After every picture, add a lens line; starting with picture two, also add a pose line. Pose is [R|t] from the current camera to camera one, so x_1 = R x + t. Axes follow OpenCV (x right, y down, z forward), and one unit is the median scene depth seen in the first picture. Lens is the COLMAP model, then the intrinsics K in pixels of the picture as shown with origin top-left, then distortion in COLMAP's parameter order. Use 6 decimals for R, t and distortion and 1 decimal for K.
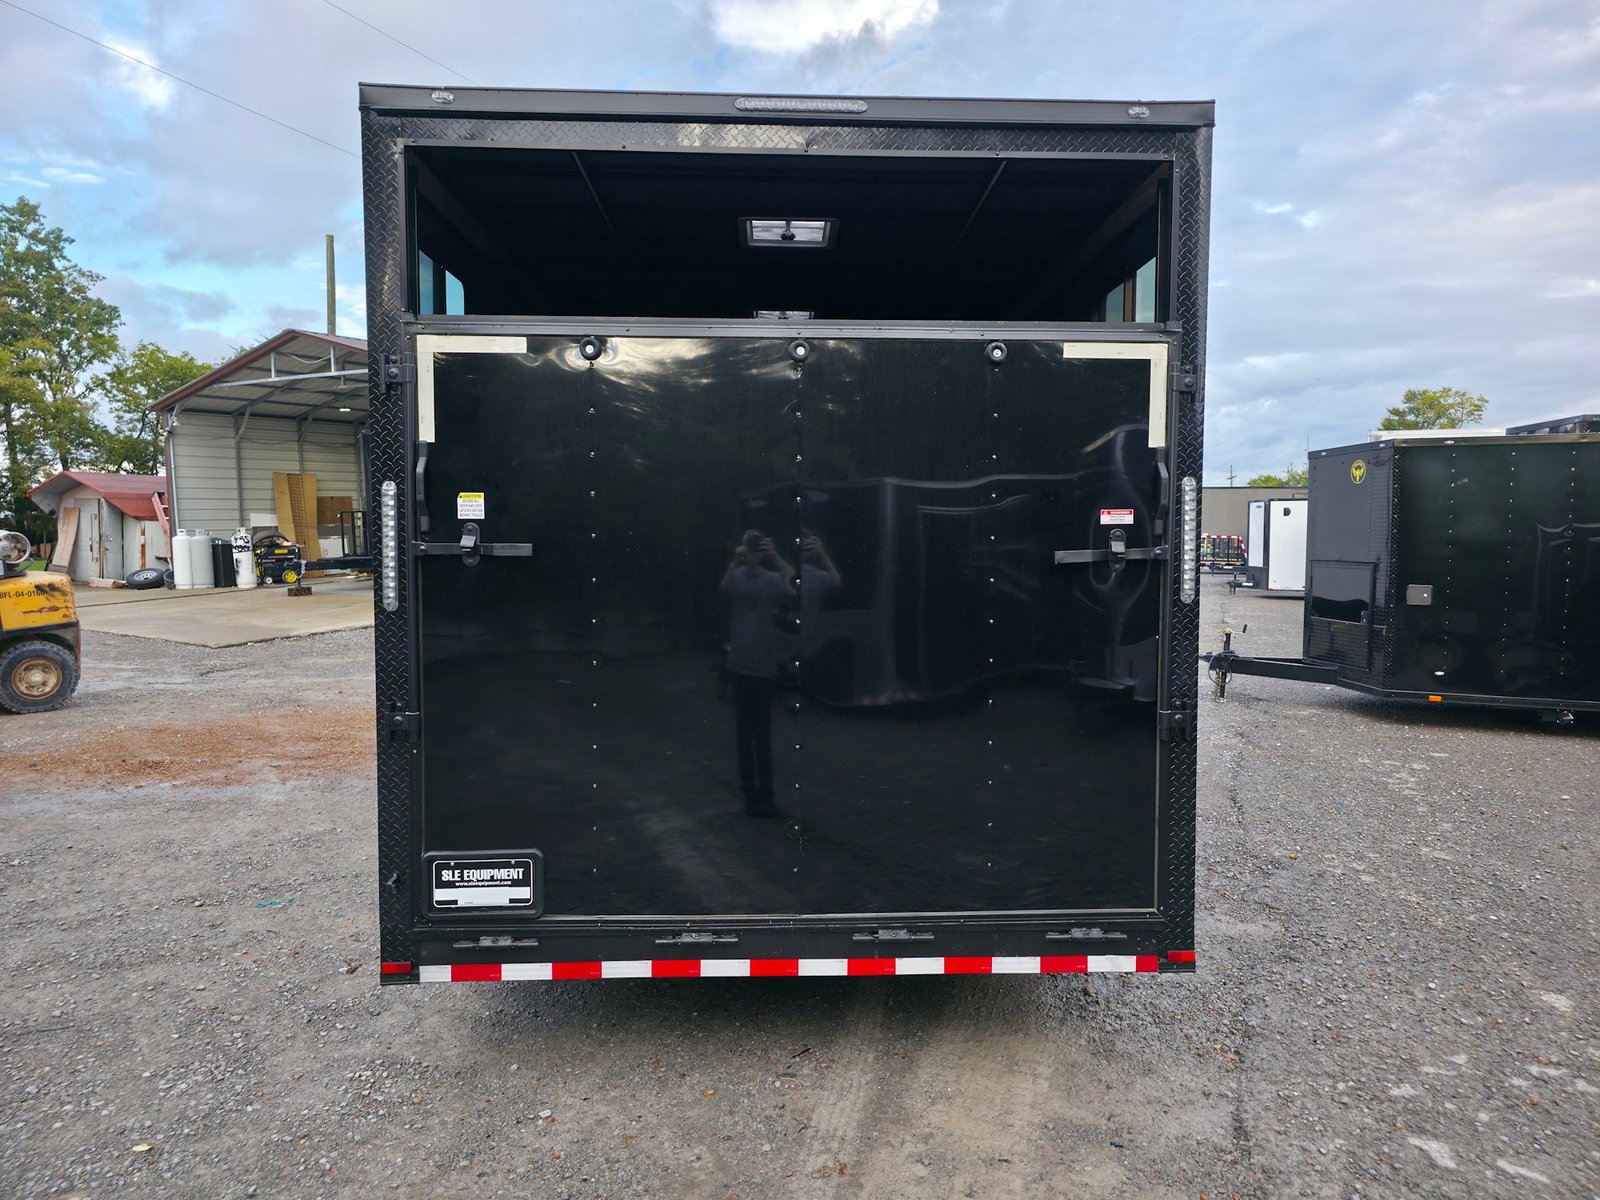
lens RADIAL K [[1051.6, 0, 814.0], [0, 1051.6, 596.4], [0, 0, 1]] dist [0.048810, -0.035047]
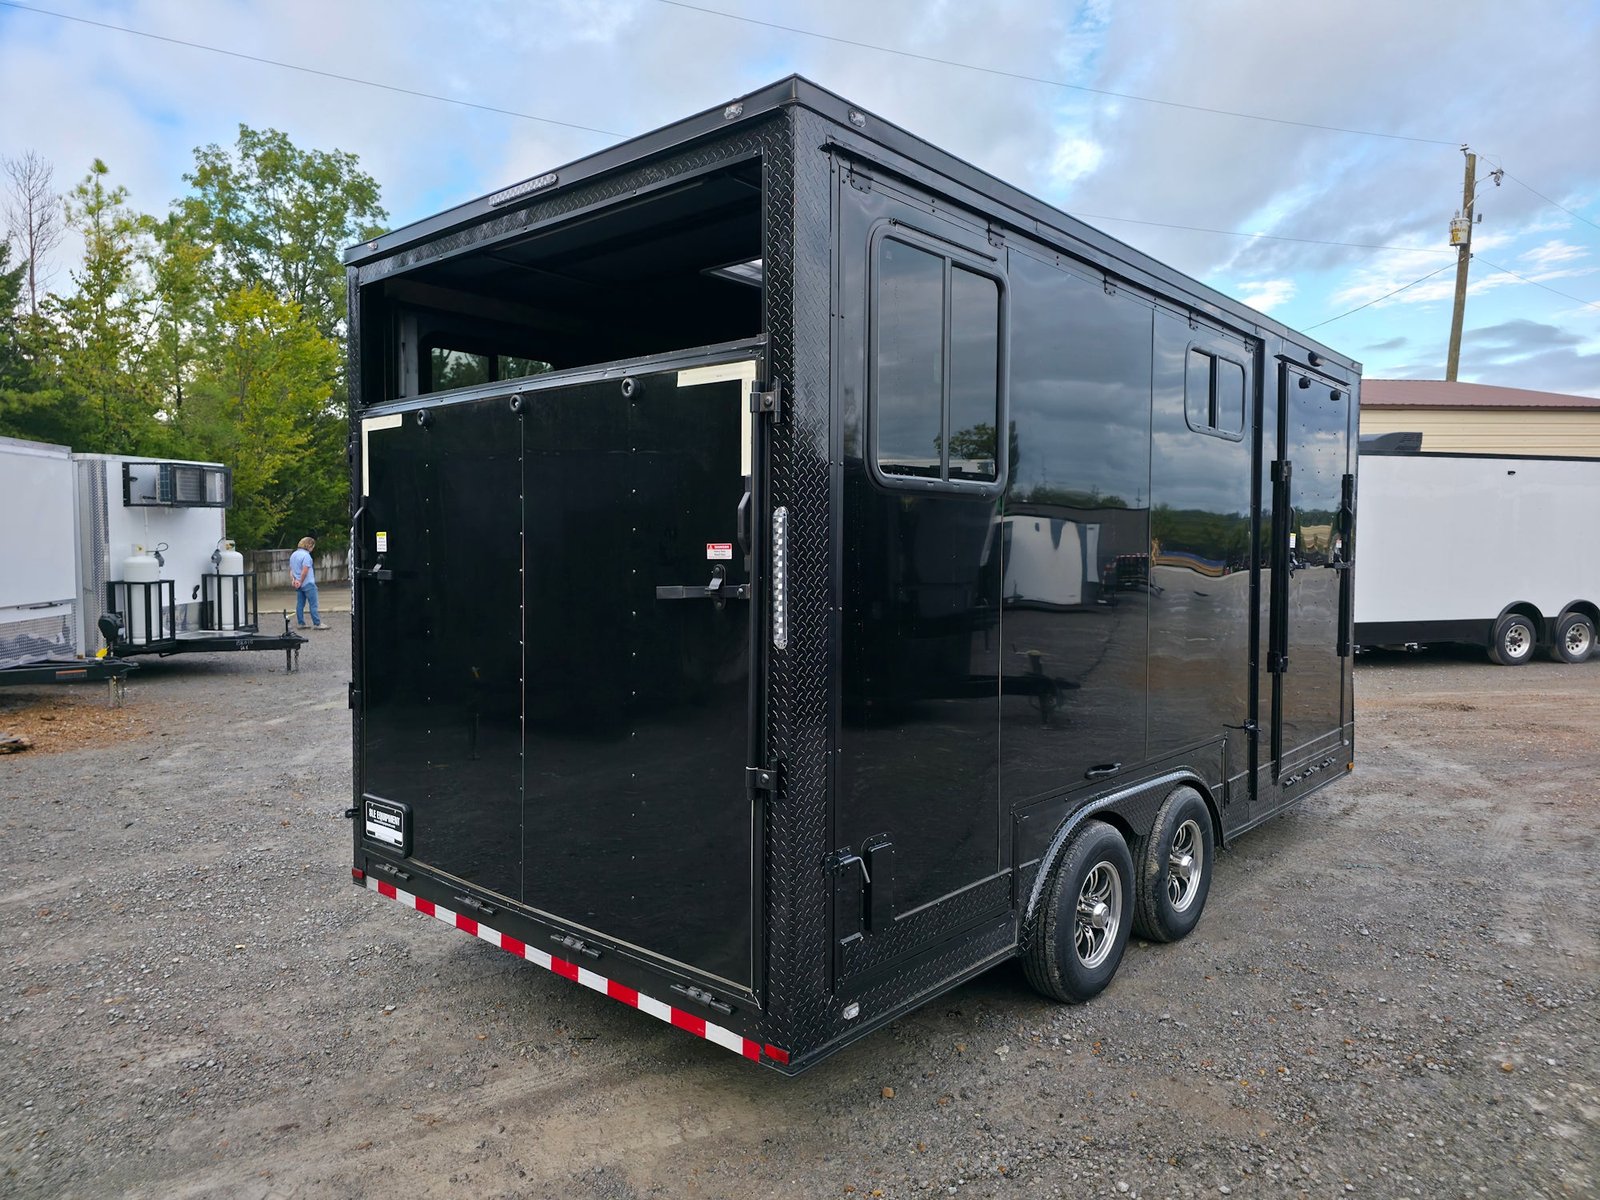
lens RADIAL K [[1051.6, 0, 806.4], [0, 1051.6, 595.9], [0, 0, 1]] dist [0.048810, -0.035047]
pose [[0.724833, 0.032396, -0.688162, 0.564084], [-0.042977, 0.999074, 0.001766, -0.023818], [0.687583, 0.028295, 0.725555, 0.221179]]
